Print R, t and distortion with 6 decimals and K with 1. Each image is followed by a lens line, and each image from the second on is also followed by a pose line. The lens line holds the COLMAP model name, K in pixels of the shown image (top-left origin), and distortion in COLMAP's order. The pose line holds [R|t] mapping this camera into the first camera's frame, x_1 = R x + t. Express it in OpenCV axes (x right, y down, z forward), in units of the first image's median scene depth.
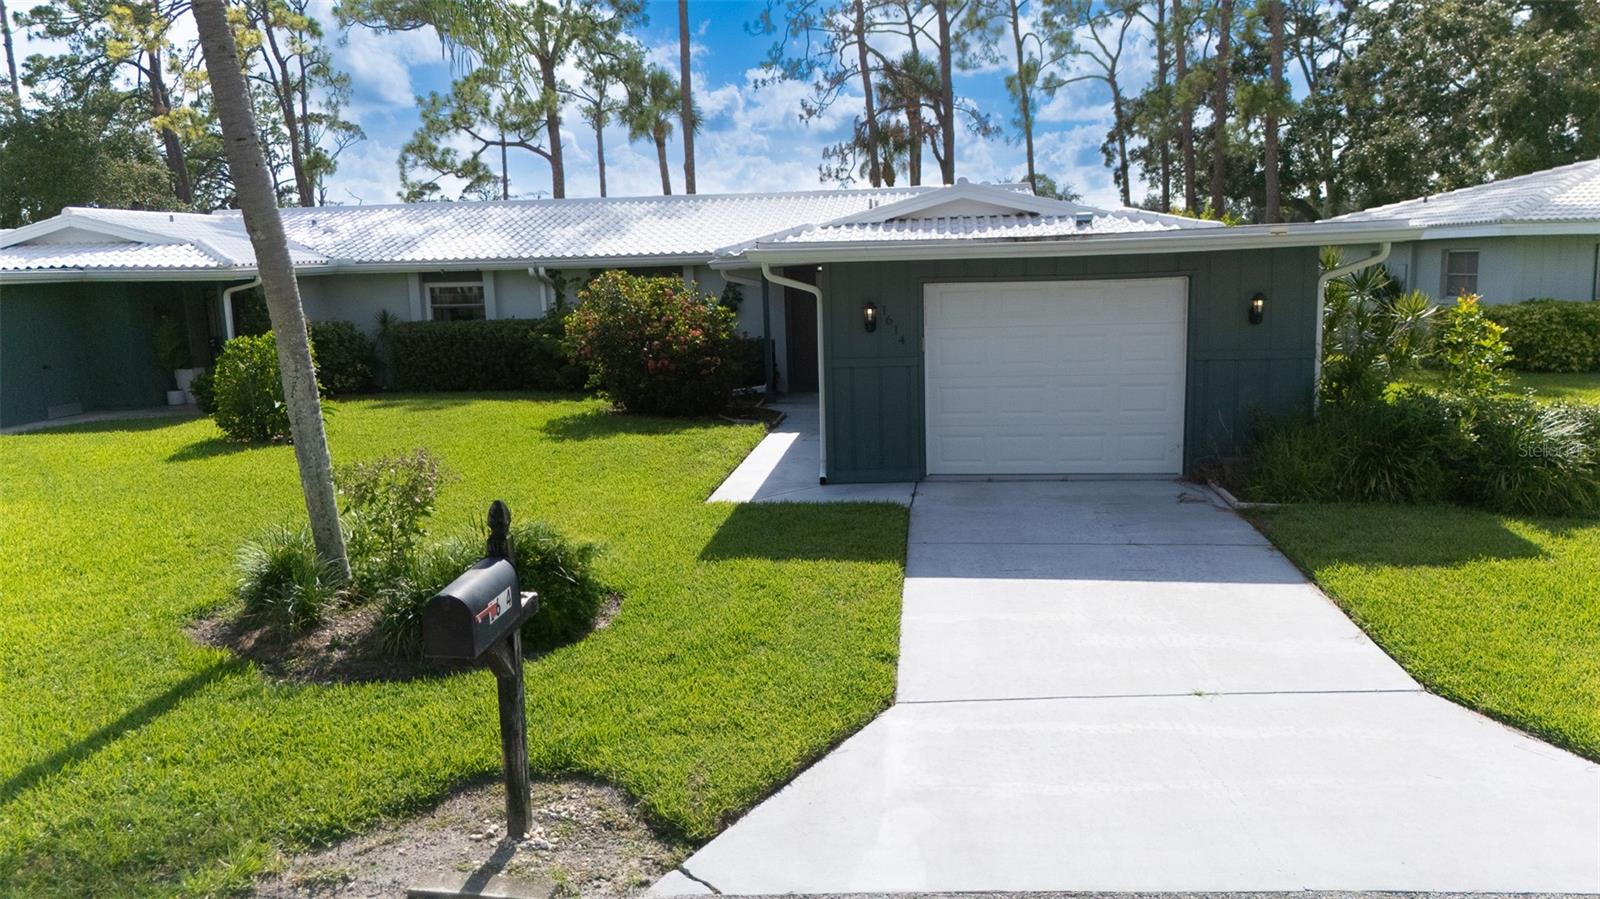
lens RADIAL K [[1174.2, 0, 801.1], [0, 1174.2, 452.9], [0, 0, 1]] dist [0.057246, -0.052868]
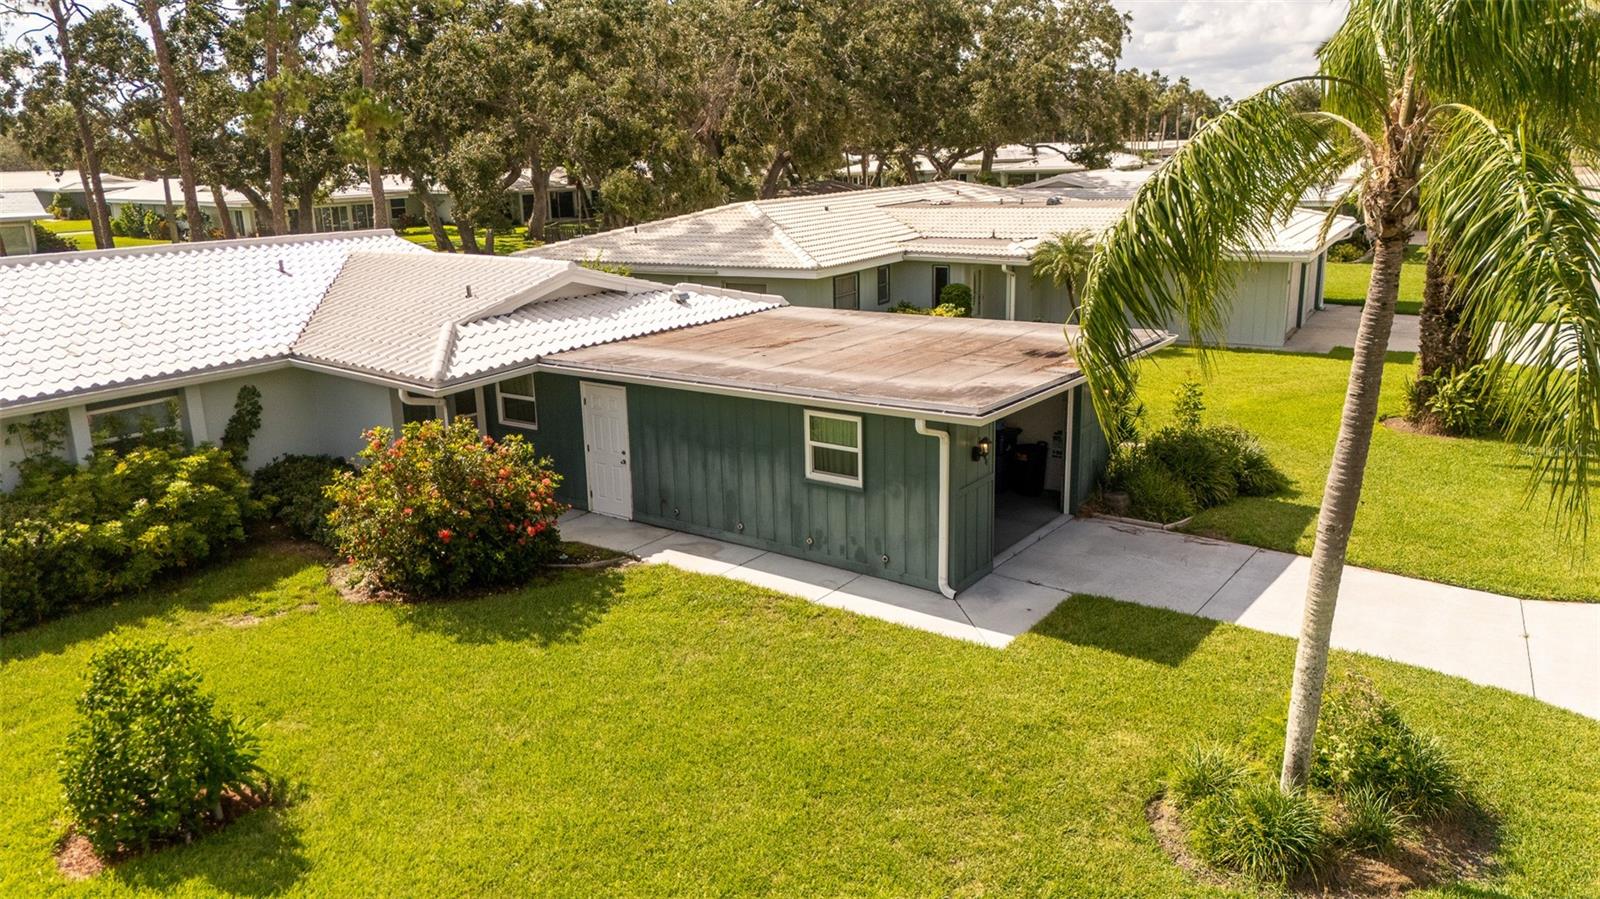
lens RADIAL K [[1174.2, 0, 792.1], [0, 1174.2, 452.6], [0, 0, 1]] dist [0.057246, -0.052868]
pose [[0.484523, -0.205118, 0.850391, -0.715404], [0.151017, 0.977139, 0.149646, -0.219348], [-0.861645, 0.055916, 0.504422, 0.393104]]
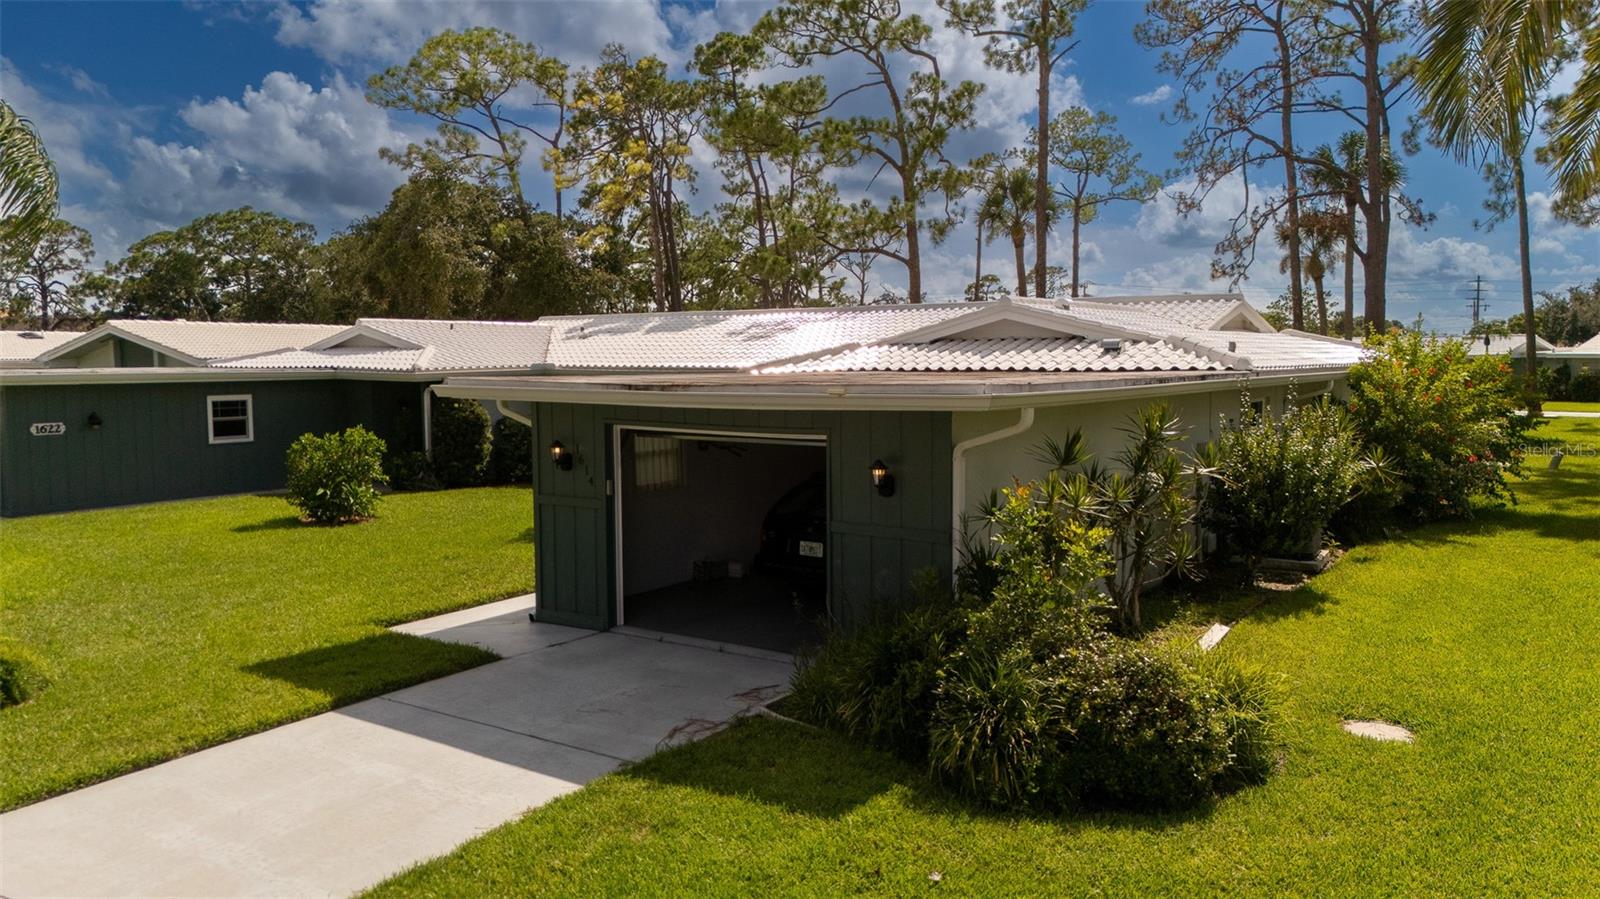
lens RADIAL K [[1174.2, 0, 802.3], [0, 1174.2, 453.2], [0, 0, 1]] dist [0.057246, -0.052868]
pose [[0.880209, 0.062827, -0.470408, 0.480300], [-0.095904, 0.994297, -0.046656, -0.063086], [0.464794, 0.086181, 0.881215, 0.158796]]
